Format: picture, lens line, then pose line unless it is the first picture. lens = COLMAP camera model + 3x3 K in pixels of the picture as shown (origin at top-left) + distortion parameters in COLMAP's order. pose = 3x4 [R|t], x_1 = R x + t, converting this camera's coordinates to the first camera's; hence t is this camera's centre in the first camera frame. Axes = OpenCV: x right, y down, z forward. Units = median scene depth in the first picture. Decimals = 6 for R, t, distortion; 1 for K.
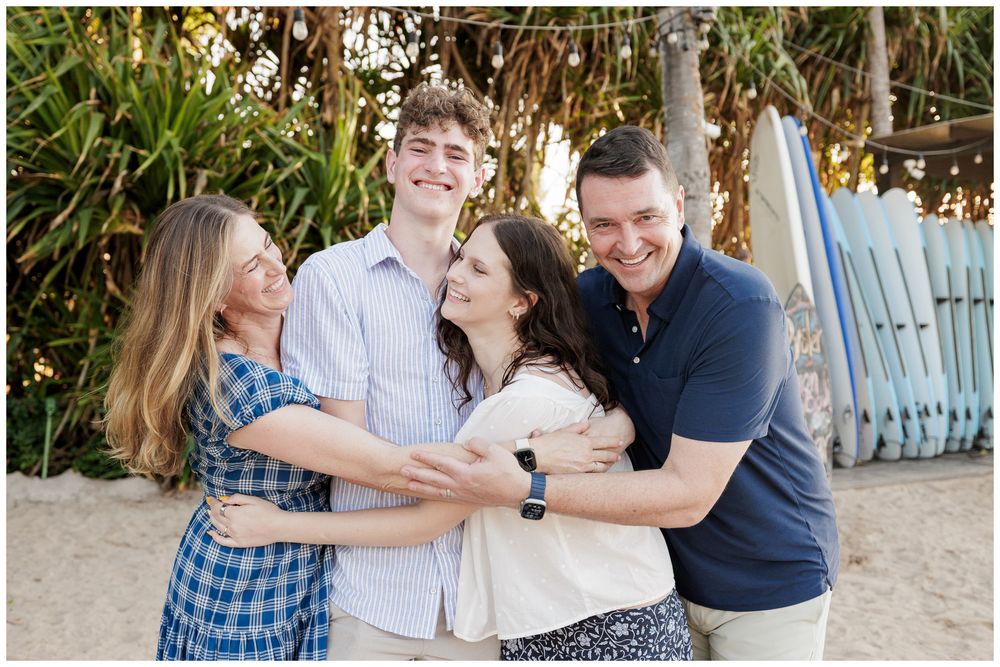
lens RADIAL K [[927.4, 0, 485.5], [0, 927.4, 336.1], [0, 0, 1]] dist [0.004099, 0.010780]
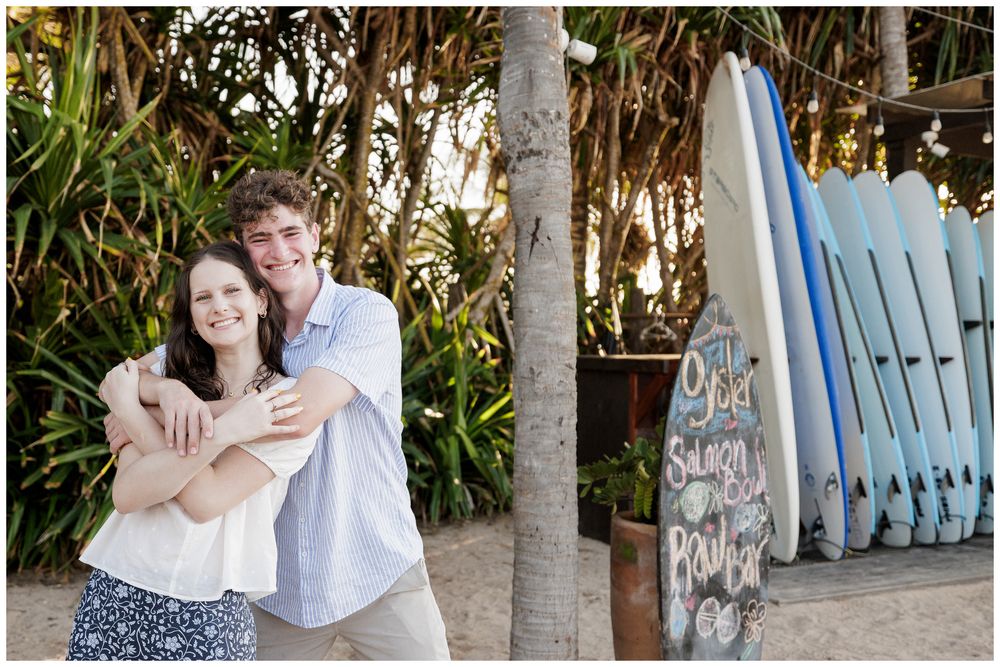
lens RADIAL K [[1042.2, 0, 446.6], [0, 1042.2, 359.5], [0, 0, 1]] dist [0.003511, 0.000000]
pose [[0.999617, 0.007007, -0.026782, 0.146140], [-0.007068, 0.999973, -0.002194, -0.009207], [0.026765, 0.002383, 0.999639, 0.248864]]
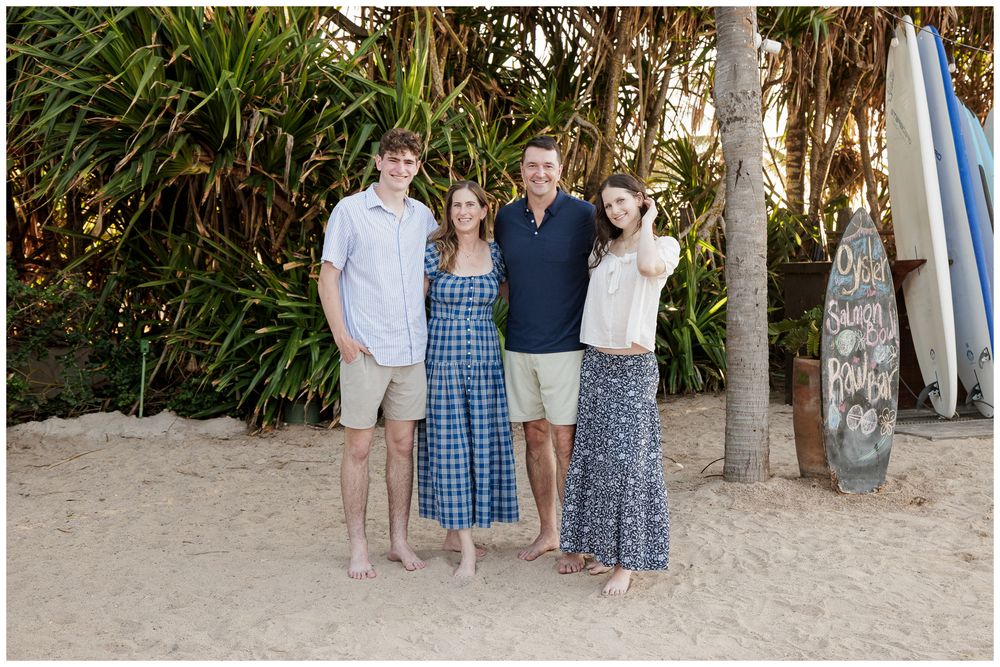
lens RADIAL K [[1042.2, 0, 549.2], [0, 1042.2, 341.9], [0, 0, 1]] dist [0.003511, 0.000000]
pose [[0.988934, -0.002798, -0.148331, 0.150058], [0.009817, 0.998865, 0.046613, 0.021415], [0.148032, -0.047553, 0.987839, -0.074549]]
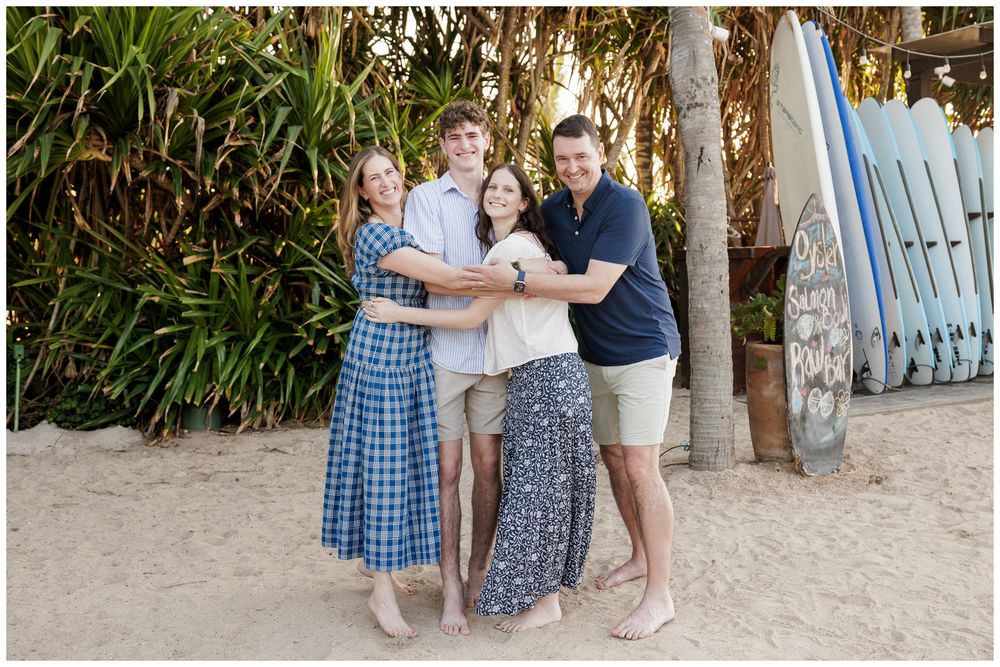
lens RADIAL K [[1018.1, 0, 544.5], [0, 1018.1, 325.5], [0, 0, 1]] dist [-0.001689, 0.000000]
pose [[0.998758, -0.030604, 0.039317, 0.014113], [0.028764, 0.998501, 0.046560, 0.017302], [-0.040683, -0.045371, 0.998141, -0.029427]]
